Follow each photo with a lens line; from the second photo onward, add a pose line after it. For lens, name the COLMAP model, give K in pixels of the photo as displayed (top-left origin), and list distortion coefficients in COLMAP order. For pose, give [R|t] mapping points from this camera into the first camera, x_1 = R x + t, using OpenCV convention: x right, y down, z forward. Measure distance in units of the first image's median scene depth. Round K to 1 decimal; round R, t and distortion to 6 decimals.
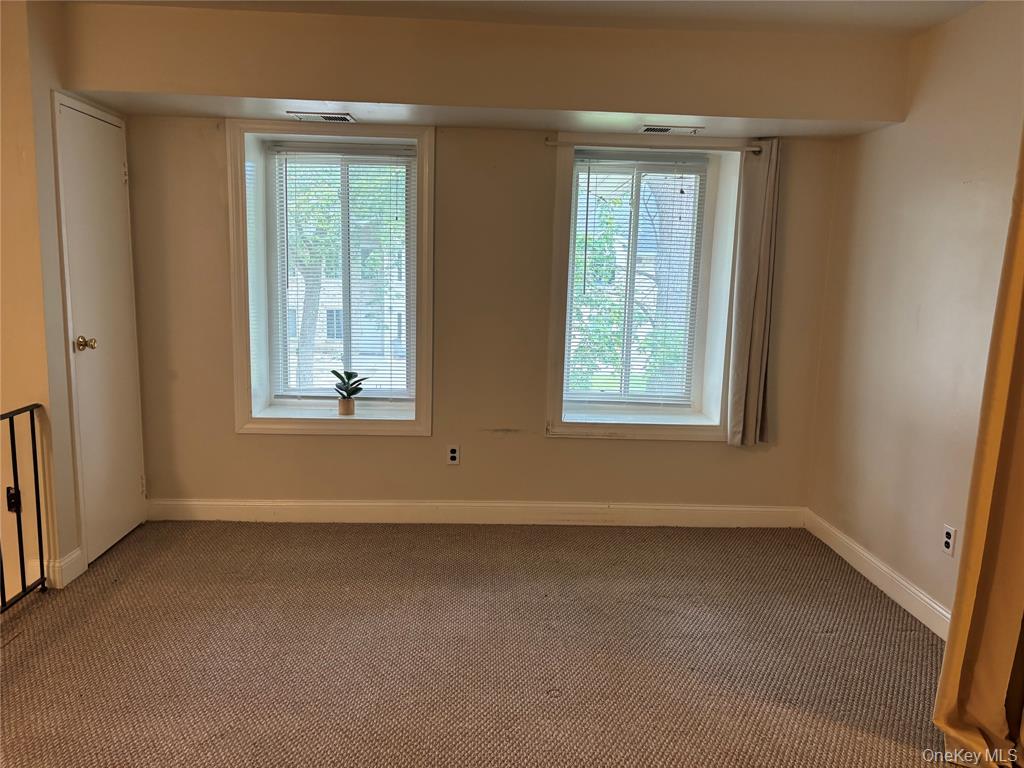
lens RADIAL K [[772.8, 0, 512.2], [0, 772.8, 385.3], [0, 0, 1]] dist [0.028994, -0.027510]
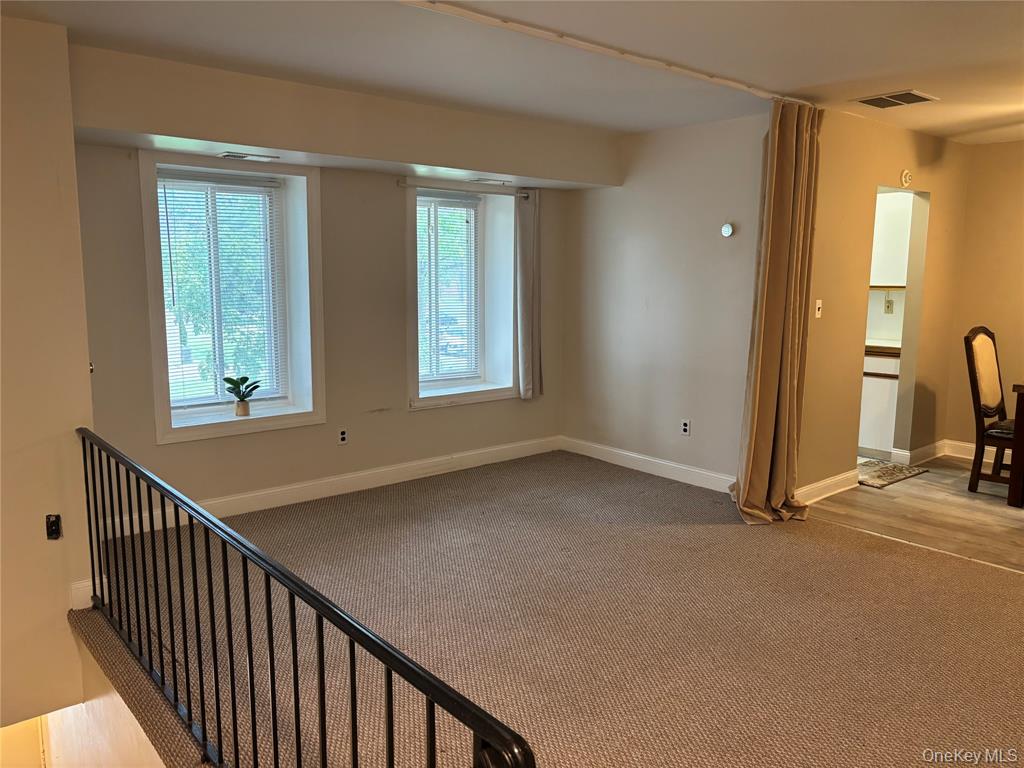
lens RADIAL K [[772.8, 0, 484.0], [0, 772.8, 388.6], [0, 0, 1]] dist [0.028994, -0.027510]
pose [[0.801365, -0.112398, 0.587520, -0.610630], [0.111009, 0.993071, 0.038569, -0.006160], [-0.587784, 0.034313, 0.808290, -0.117750]]
